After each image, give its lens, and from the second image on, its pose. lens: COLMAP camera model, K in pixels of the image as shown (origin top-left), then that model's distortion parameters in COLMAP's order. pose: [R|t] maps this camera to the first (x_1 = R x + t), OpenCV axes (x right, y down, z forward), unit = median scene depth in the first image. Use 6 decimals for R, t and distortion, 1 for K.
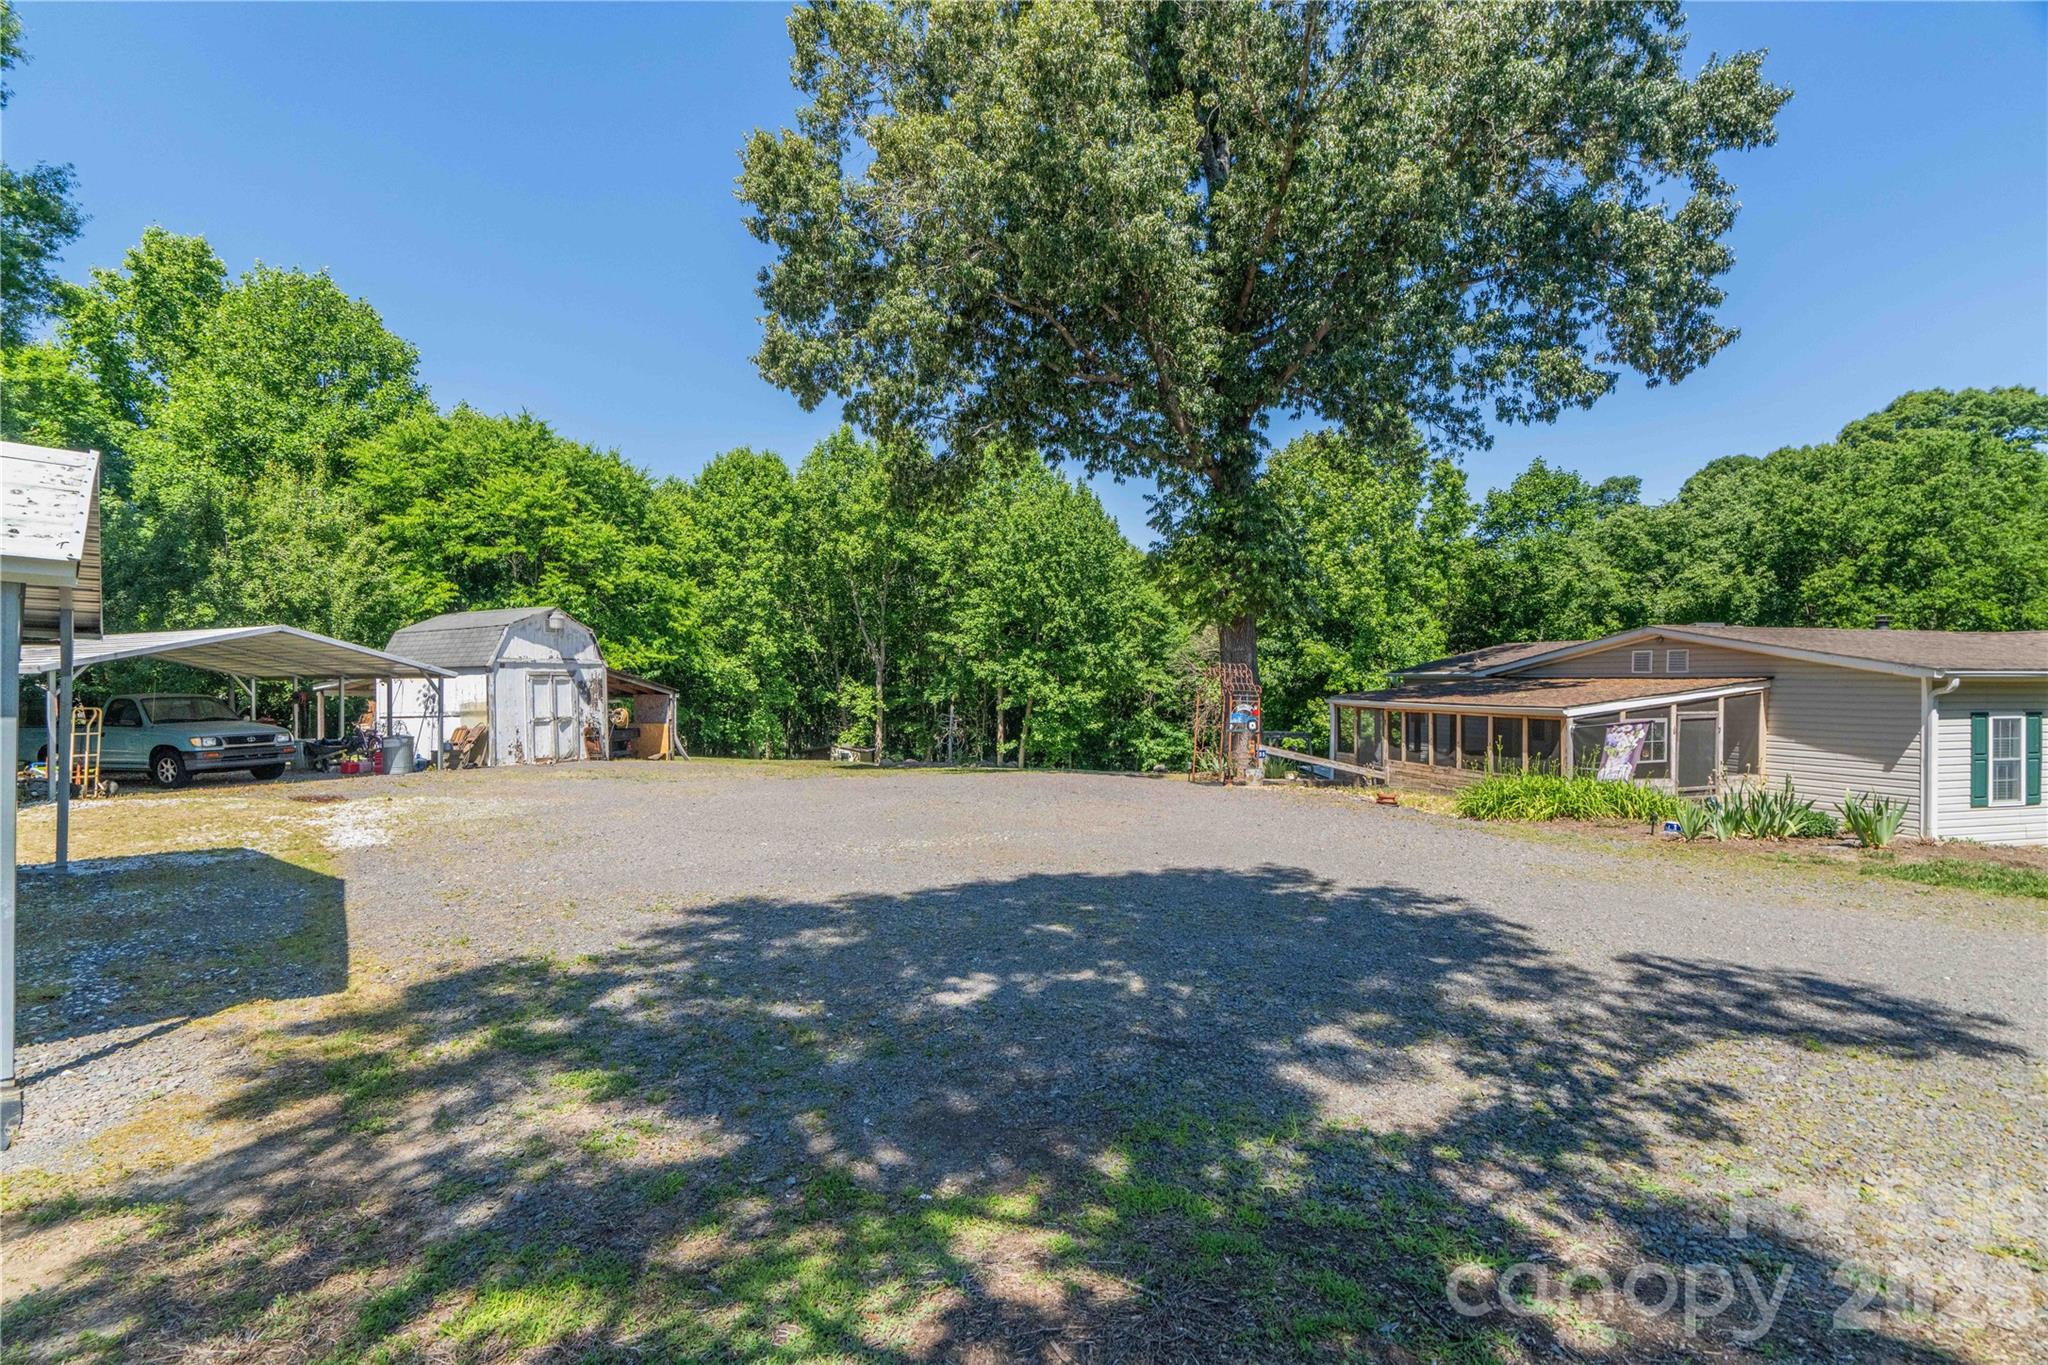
lens RADIAL K [[959.9, 0, 1024.0], [0, 959.9, 682.5], [0, 0, 1]] dist [-0.002165, -0.000367]
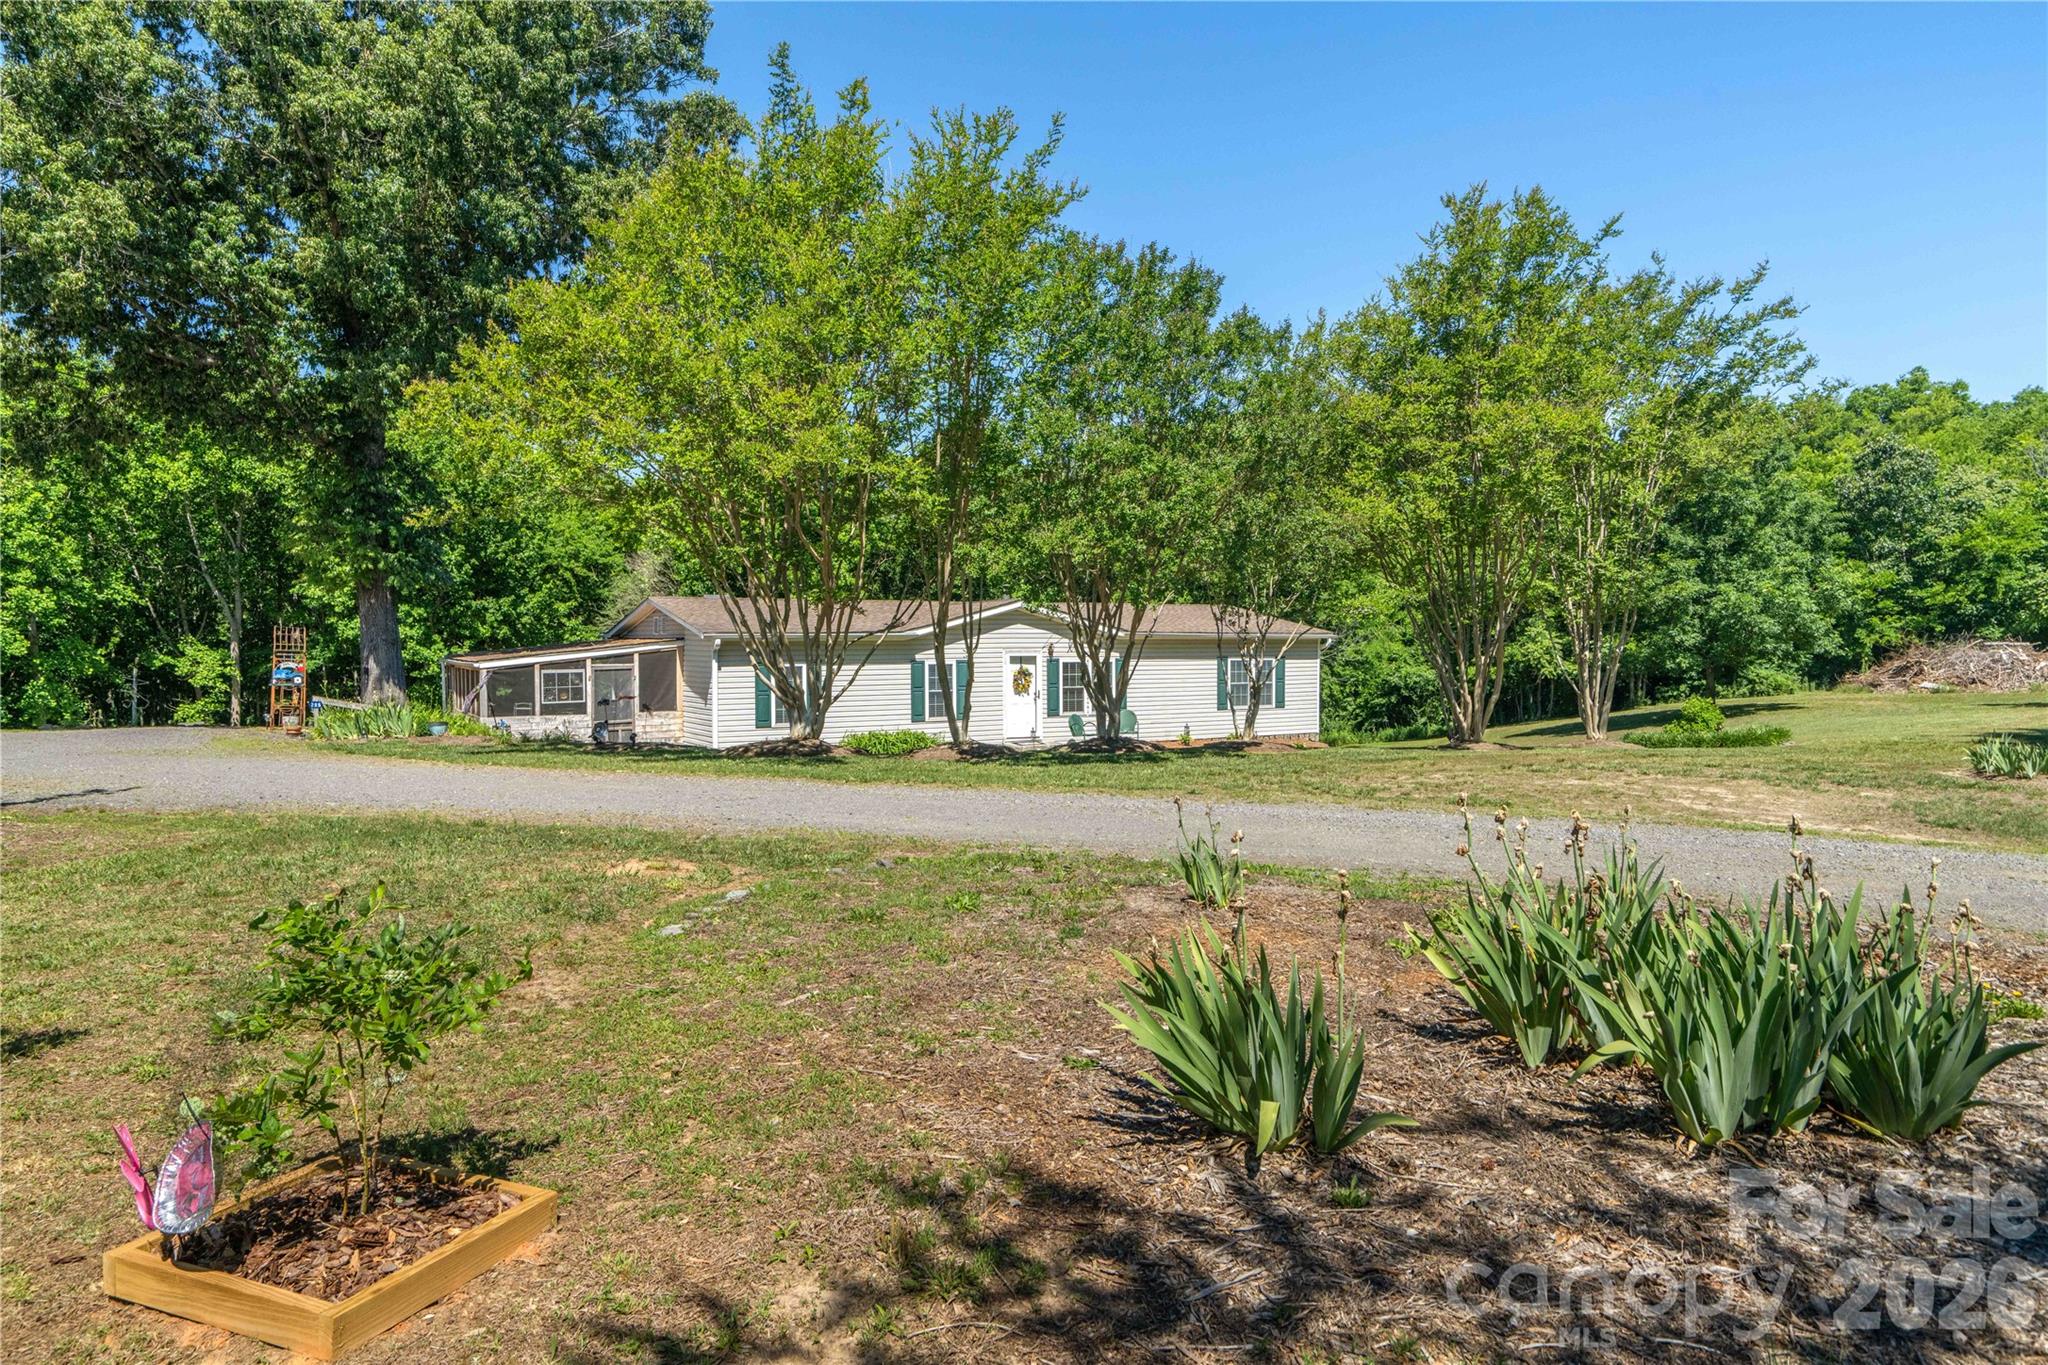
lens RADIAL K [[1263.5, 0, 1024.0], [0, 1263.5, 682.5], [0, 0, 1]] dist [0.001046, 0.001336]
pose [[0.958763, -0.013294, 0.283895, 0.310219], [0.004232, 0.999462, 0.032510, 0.000667], [-0.284175, -0.029968, 0.958304, -0.344578]]
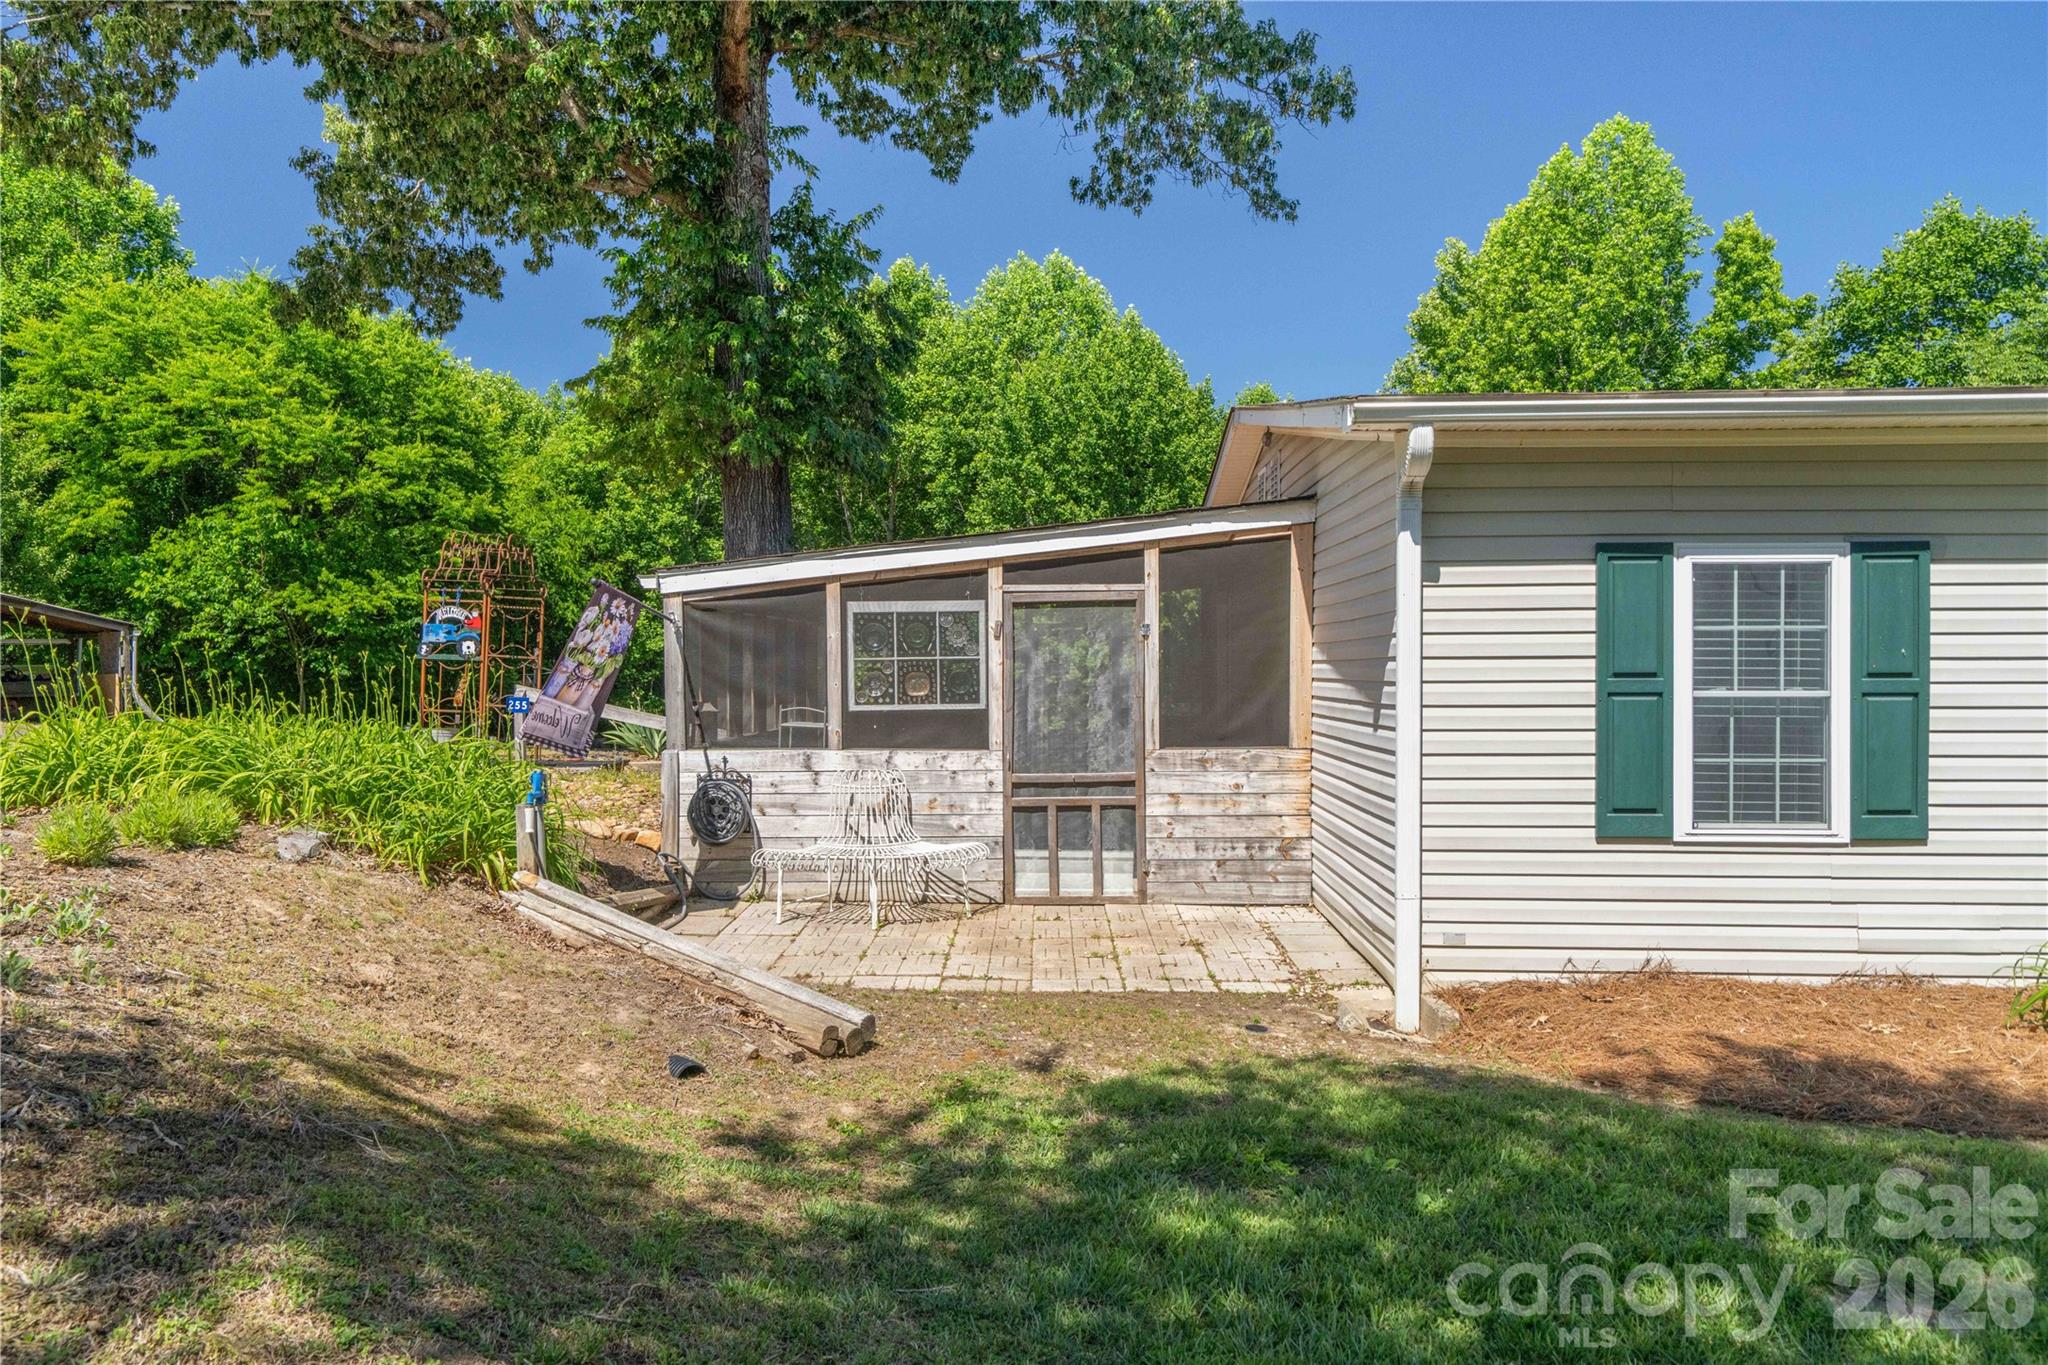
lens RADIAL K [[1339.0, 0, 975.3], [0, 1339.0, 678.7], [0, 0, 1]] dist [-0.002820, -0.000469]
pose [[0.952008, 0.001146, -0.306072, 0.344006], [0.001811, 0.999954, 0.009376, 0.026493], [0.306069, -0.009480, 0.951962, 0.190591]]
